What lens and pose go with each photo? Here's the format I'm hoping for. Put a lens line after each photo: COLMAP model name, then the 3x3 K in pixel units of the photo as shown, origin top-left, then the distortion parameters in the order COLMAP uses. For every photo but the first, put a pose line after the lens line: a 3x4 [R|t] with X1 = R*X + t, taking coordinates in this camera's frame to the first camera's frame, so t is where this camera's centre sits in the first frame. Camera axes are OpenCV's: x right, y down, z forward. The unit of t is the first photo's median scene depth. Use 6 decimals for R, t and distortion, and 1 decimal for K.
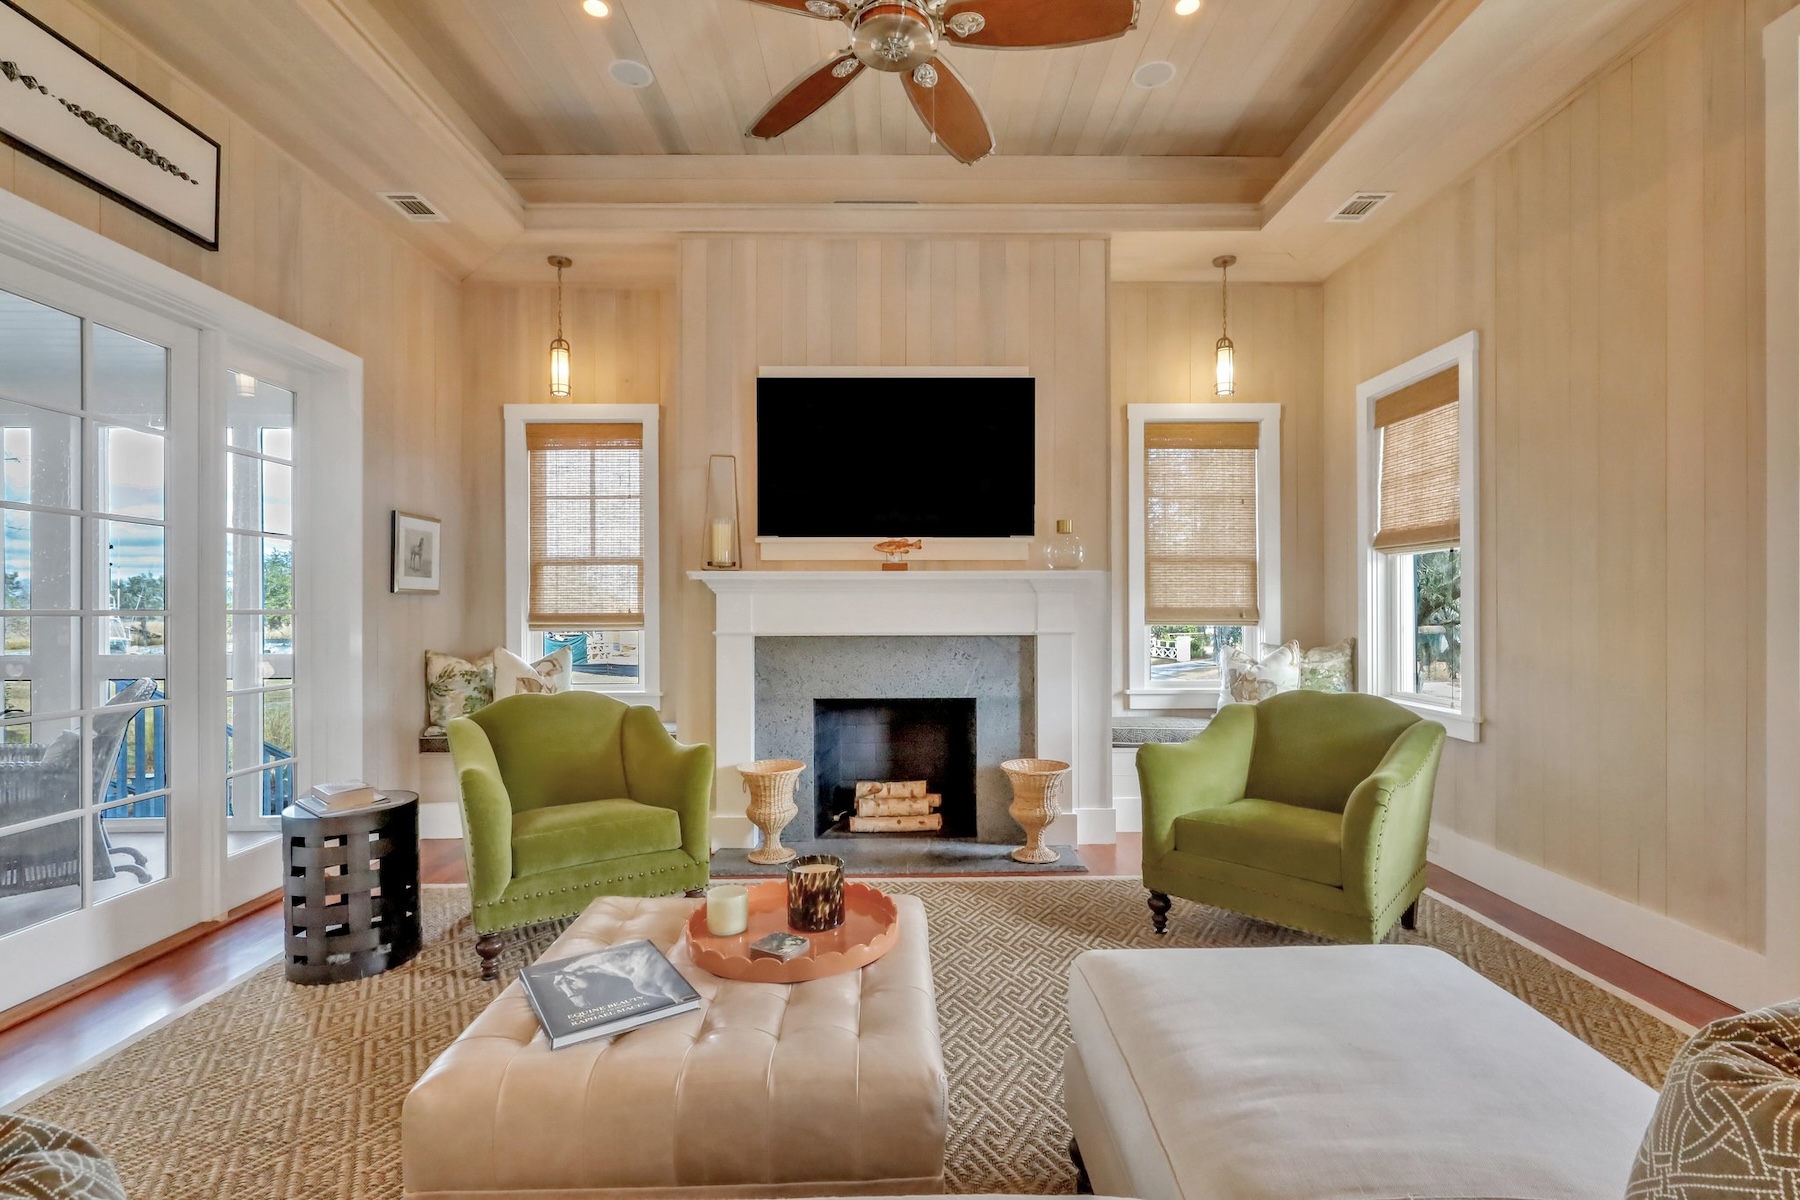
lens RADIAL K [[817.4, 0, 913.5], [0, 817.4, 607.1], [0, 0, 1]] dist [-0.001261, -0.000648]
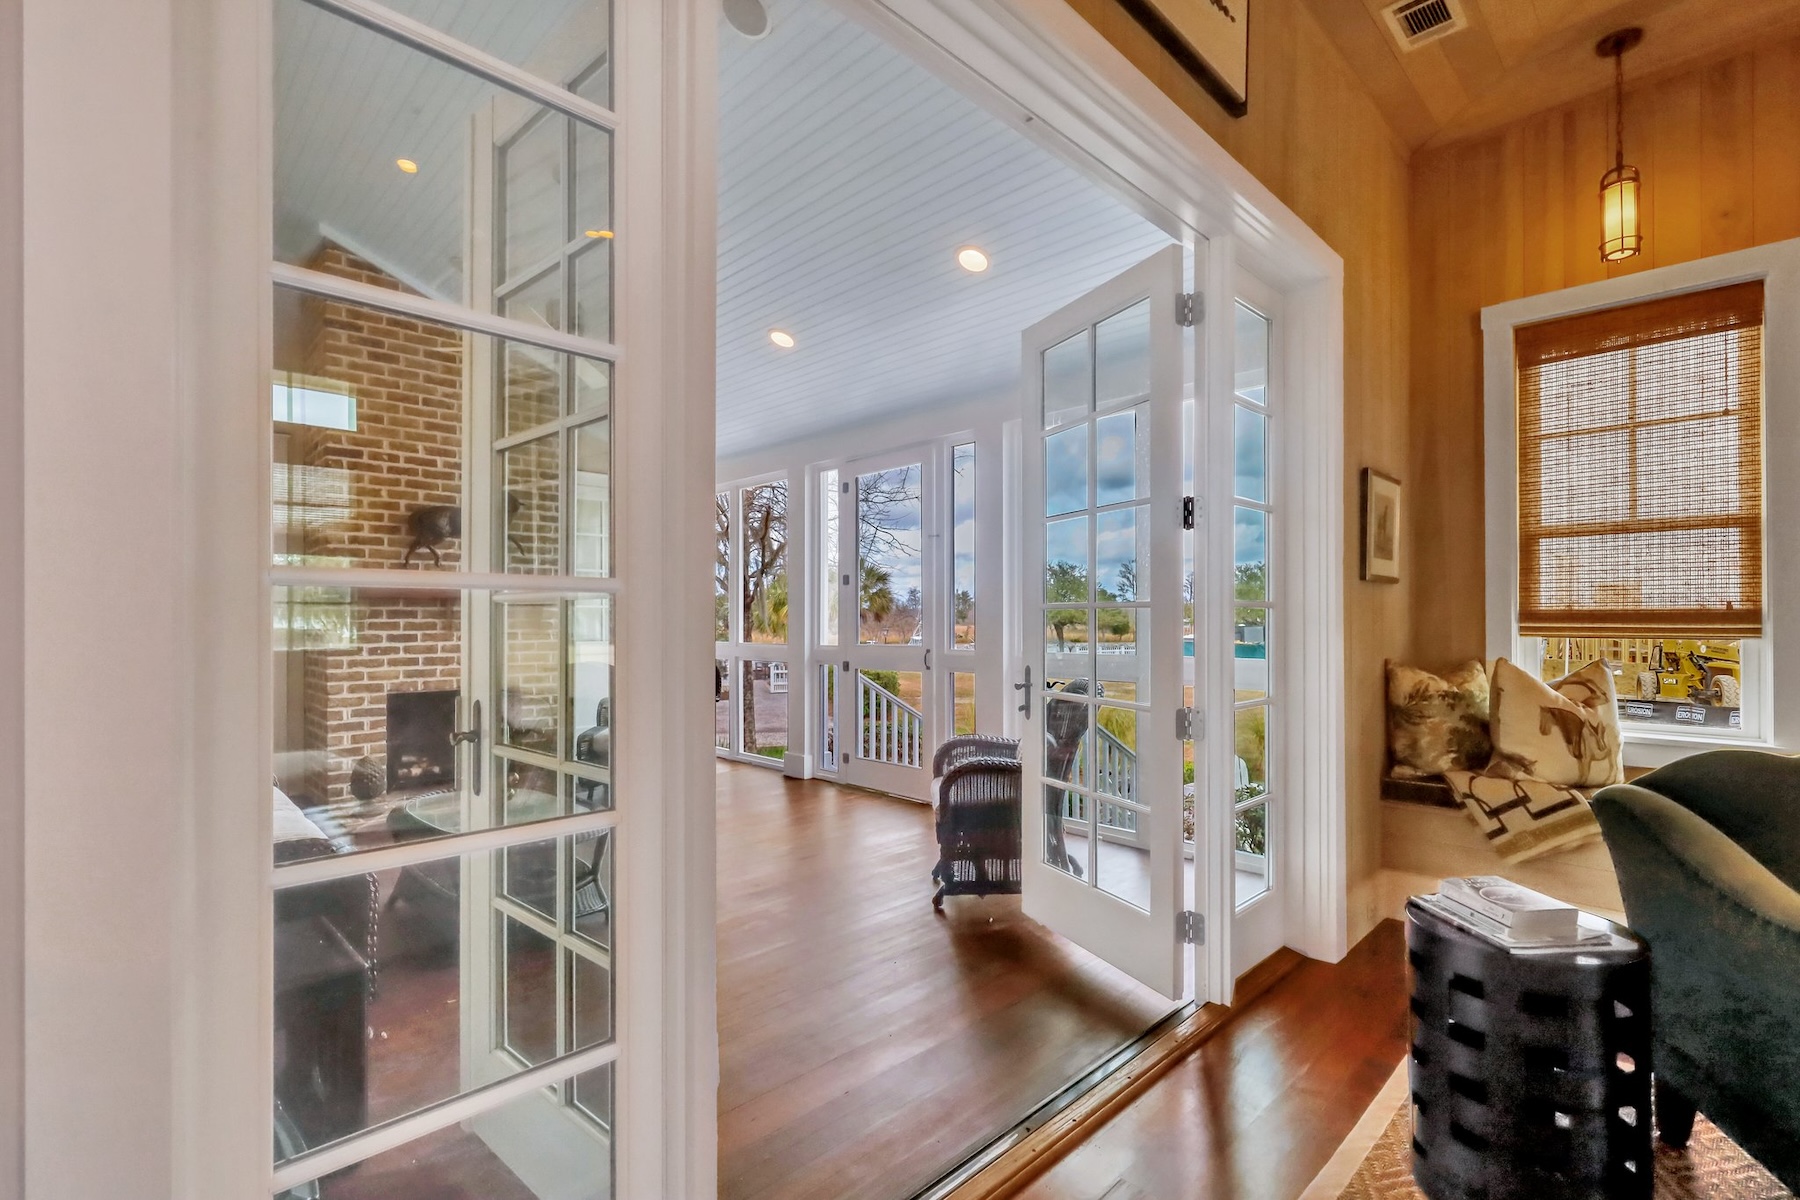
lens RADIAL K [[820.7, 0, 909.8], [0, 820.7, 619.2], [0, 0, 1]] dist [0.000994, 0.000047]
pose [[0.694631, 0.002691, -0.719362, -0.379077], [0.001099, 0.999988, 0.004801, 0.013011], [0.719366, -0.004125, 0.694619, 0.187651]]
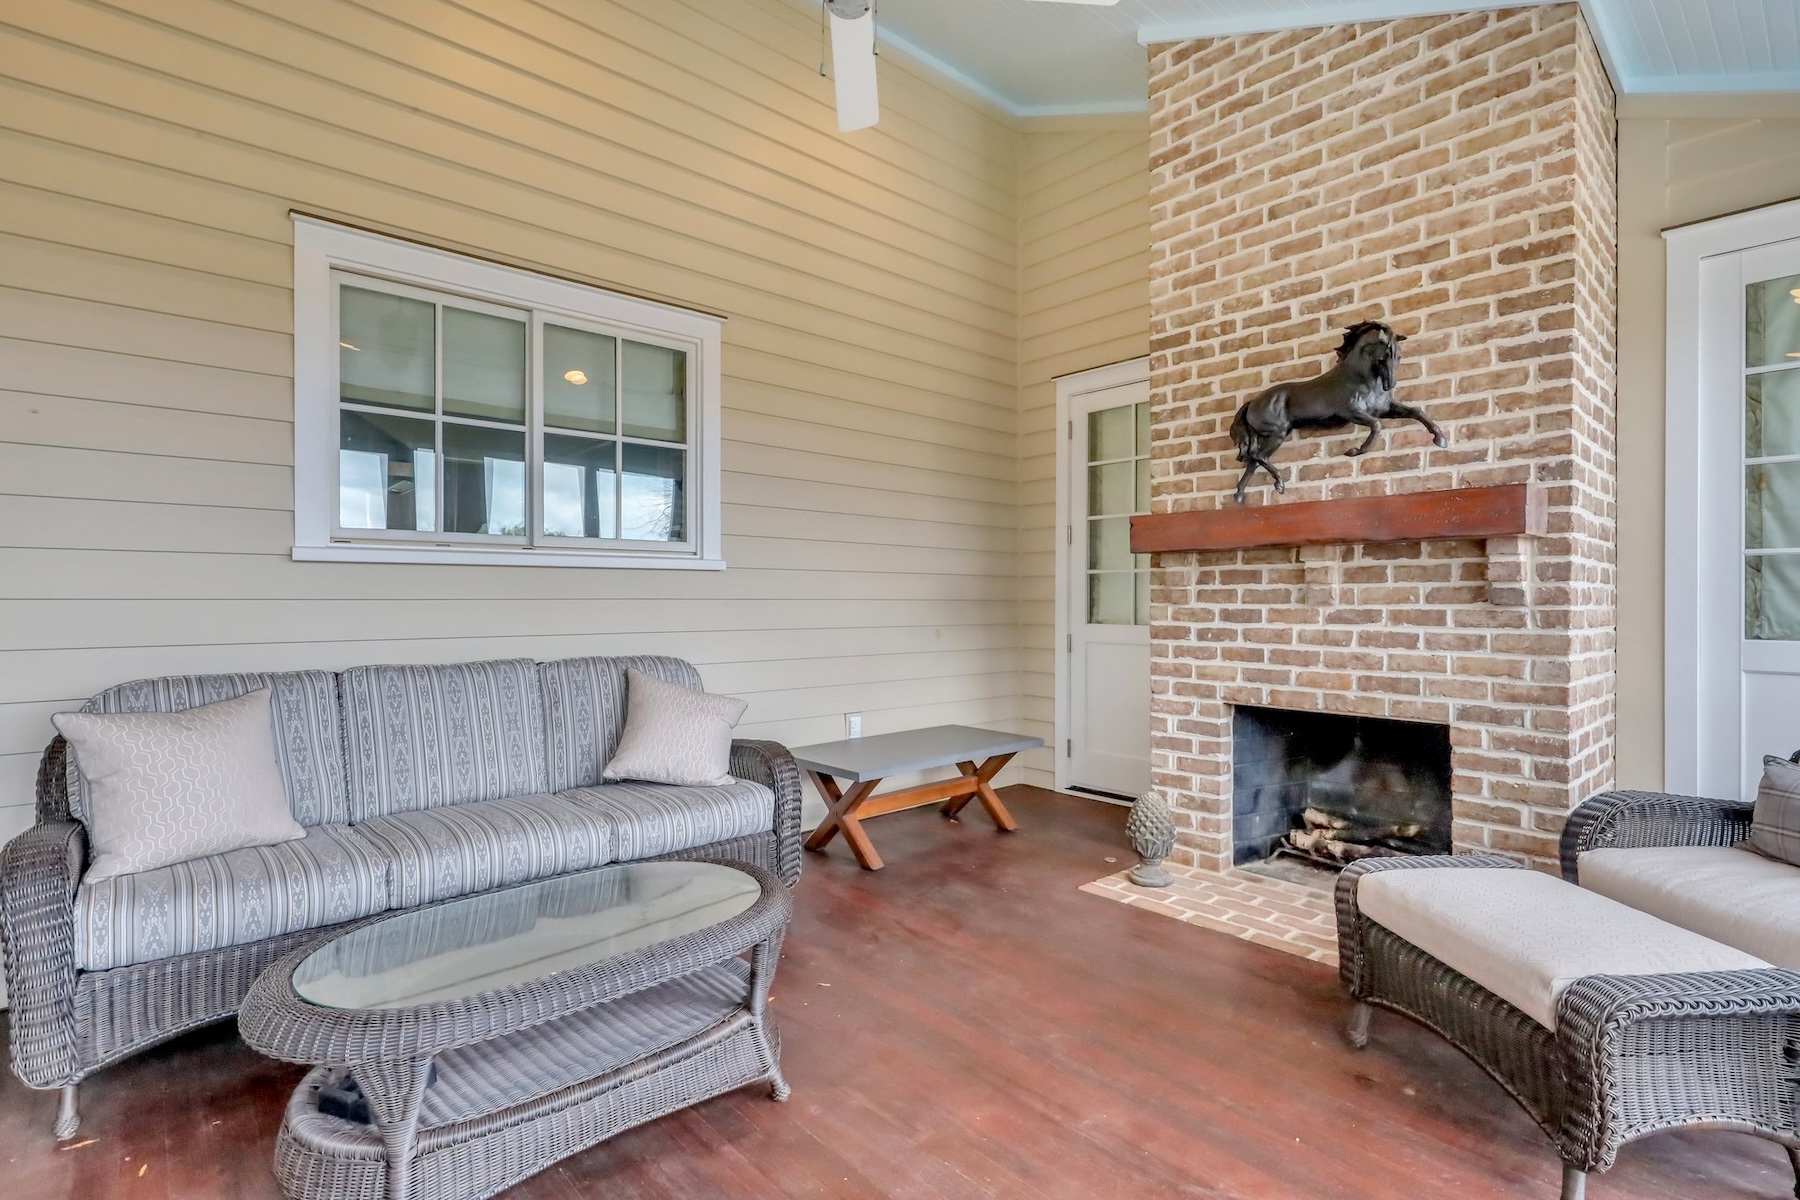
lens RADIAL K [[850.8, 0, 910.4], [0, 850.8, 604.5], [0, 0, 1]] dist [-0.000650, 0.000196]
pose [[-0.752572, 0.005114, -0.658490, -1.077440], [0.001923, 0.999983, 0.005568, 0.031909], [0.658507, 0.002925, -0.752569, 0.916650]]
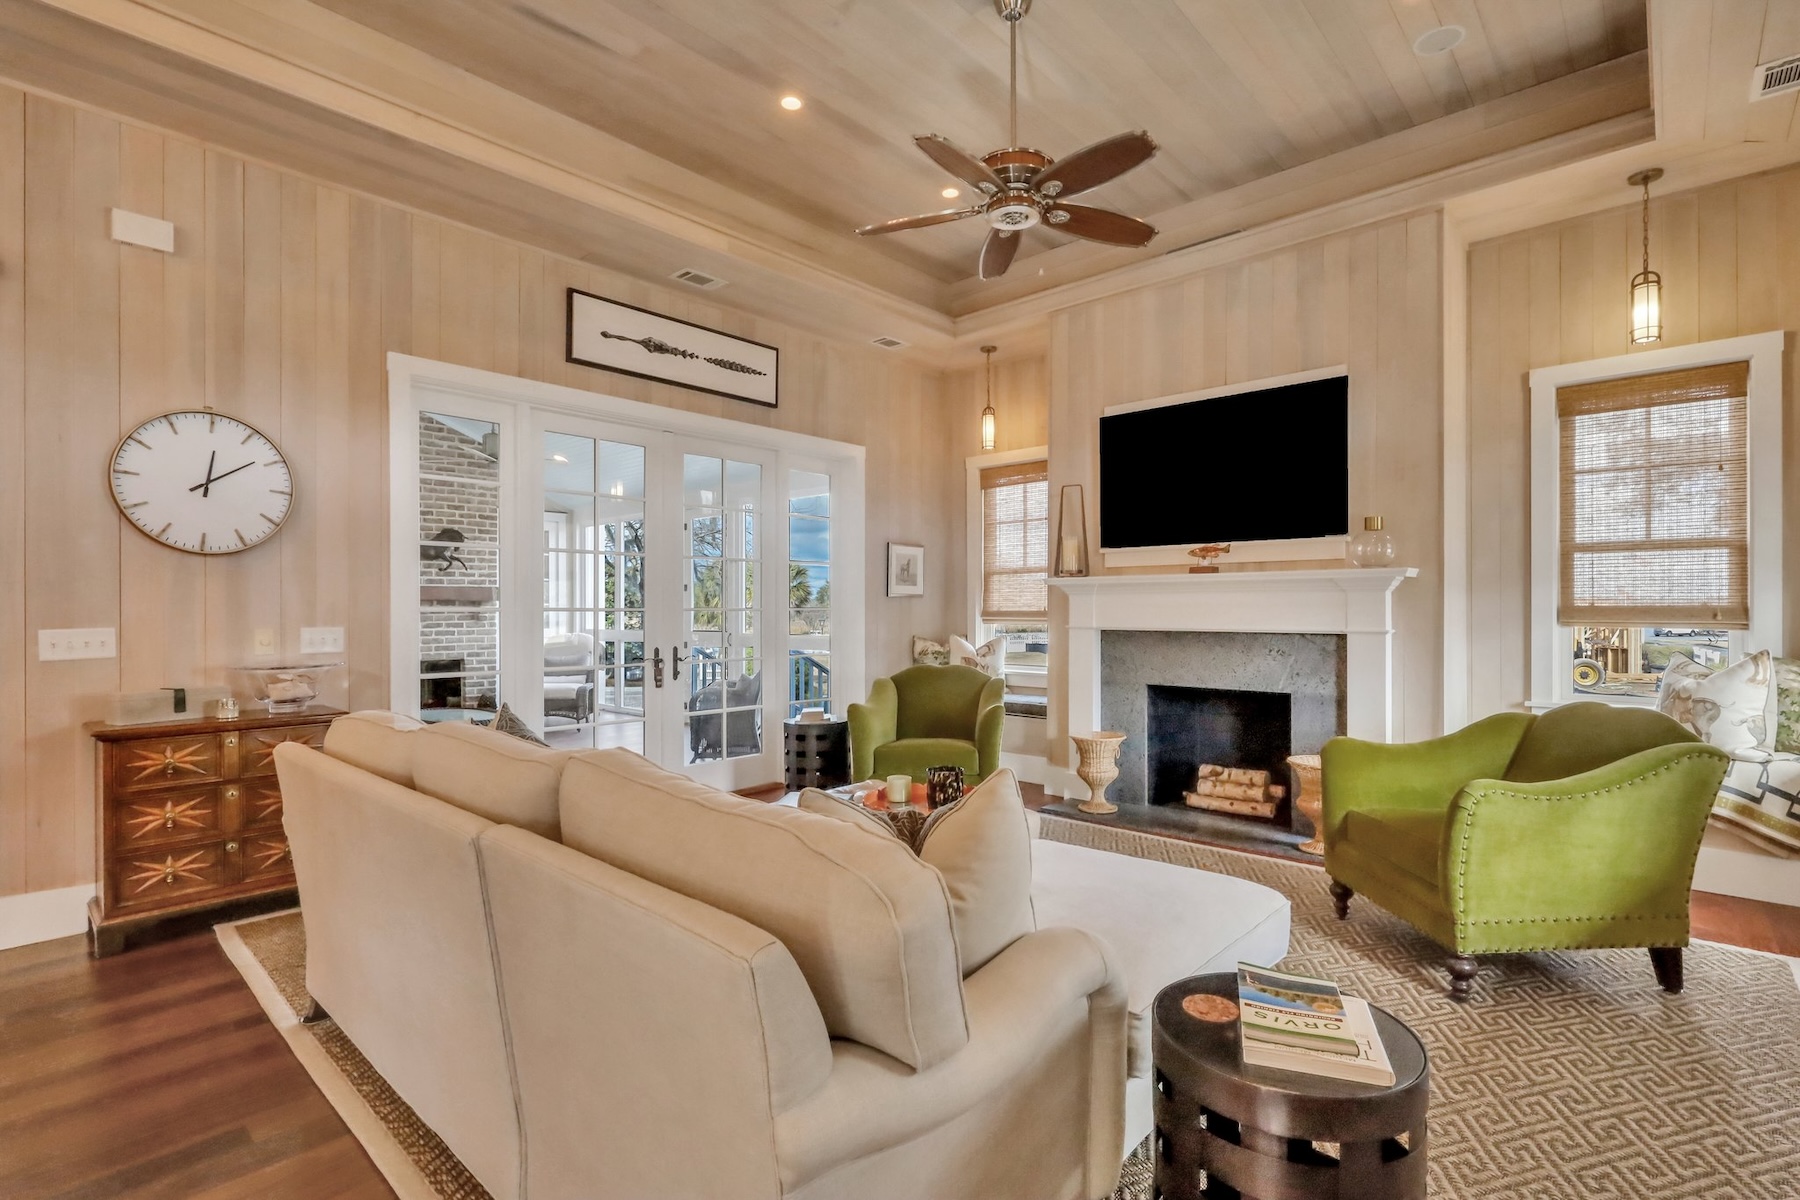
lens RADIAL K [[850.8, 0, 910.4], [0, 850.8, 604.5], [0, 0, 1]] dist [-0.000650, 0.000196]
pose [[0.728585, -0.001620, -0.684954, 0.460272], [0.001443, 0.999999, -0.000829, -0.001533], [0.684954, -0.000385, 0.728586, -0.117321]]
